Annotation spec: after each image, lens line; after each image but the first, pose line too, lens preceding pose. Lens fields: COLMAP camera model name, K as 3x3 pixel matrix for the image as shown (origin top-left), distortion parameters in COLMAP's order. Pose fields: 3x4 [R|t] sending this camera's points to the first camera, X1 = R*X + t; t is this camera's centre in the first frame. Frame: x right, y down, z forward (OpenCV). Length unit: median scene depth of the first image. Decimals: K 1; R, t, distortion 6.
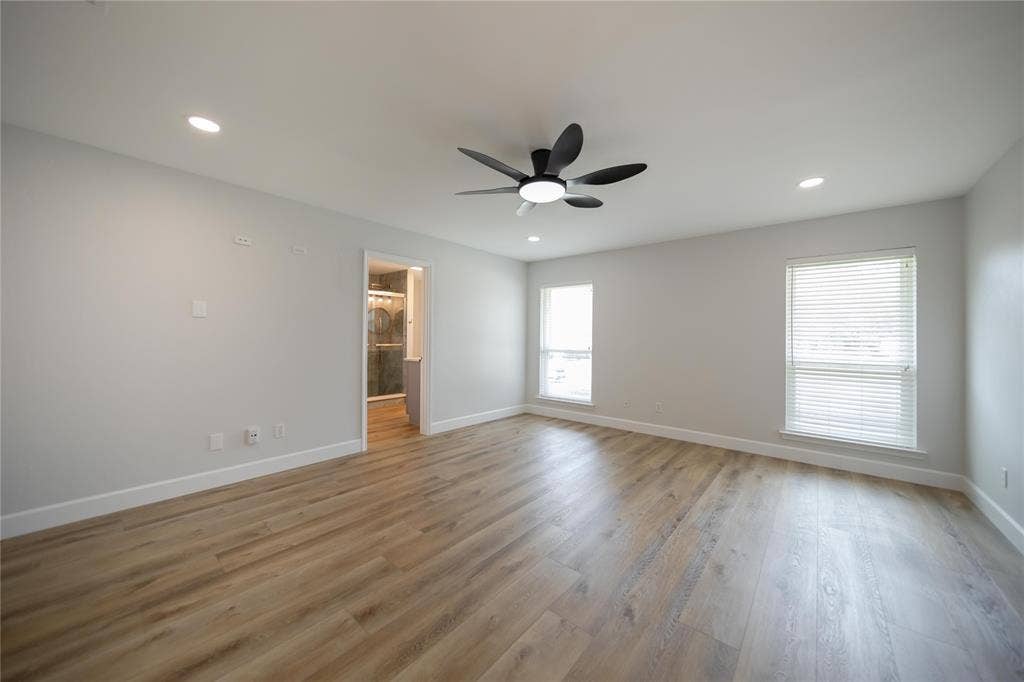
lens RADIAL K [[362.5, 0, 508.3], [0, 362.5, 331.8], [0, 0, 1]] dist [0.001811, 0.000327]
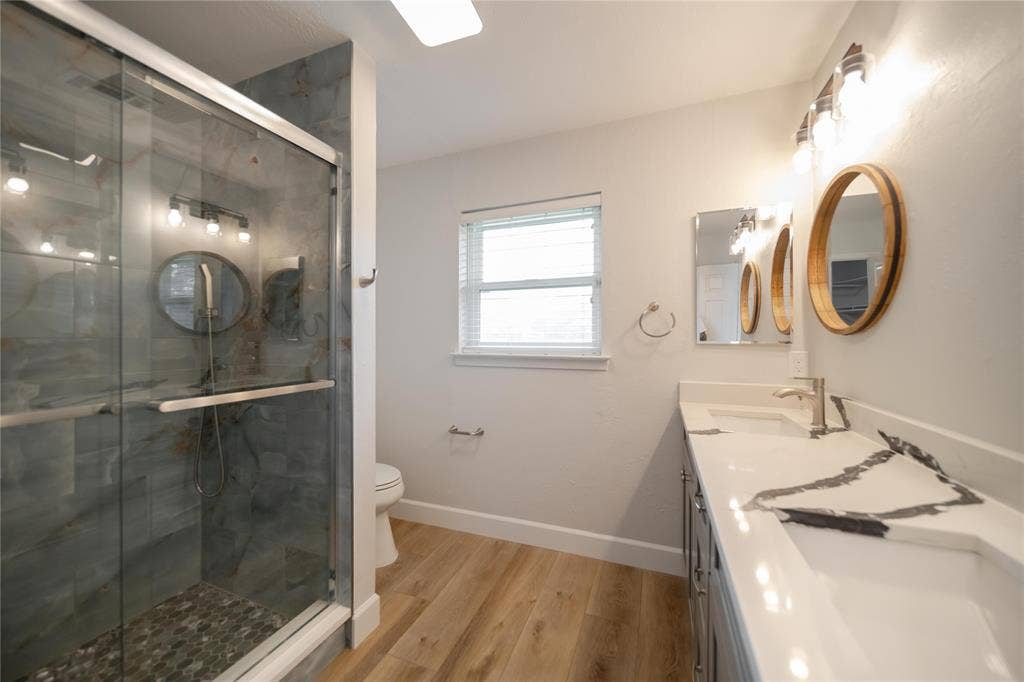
lens RADIAL K [[362.5, 0, 508.3], [0, 362.5, 331.8], [0, 0, 1]] dist [0.001811, 0.000327]
pose [[0.944127, -0.008280, 0.329477, -0.261620], [0.008763, 0.999962, 0.000019, 0.006339], [-0.329465, 0.002869, 0.944163, 0.754247]]
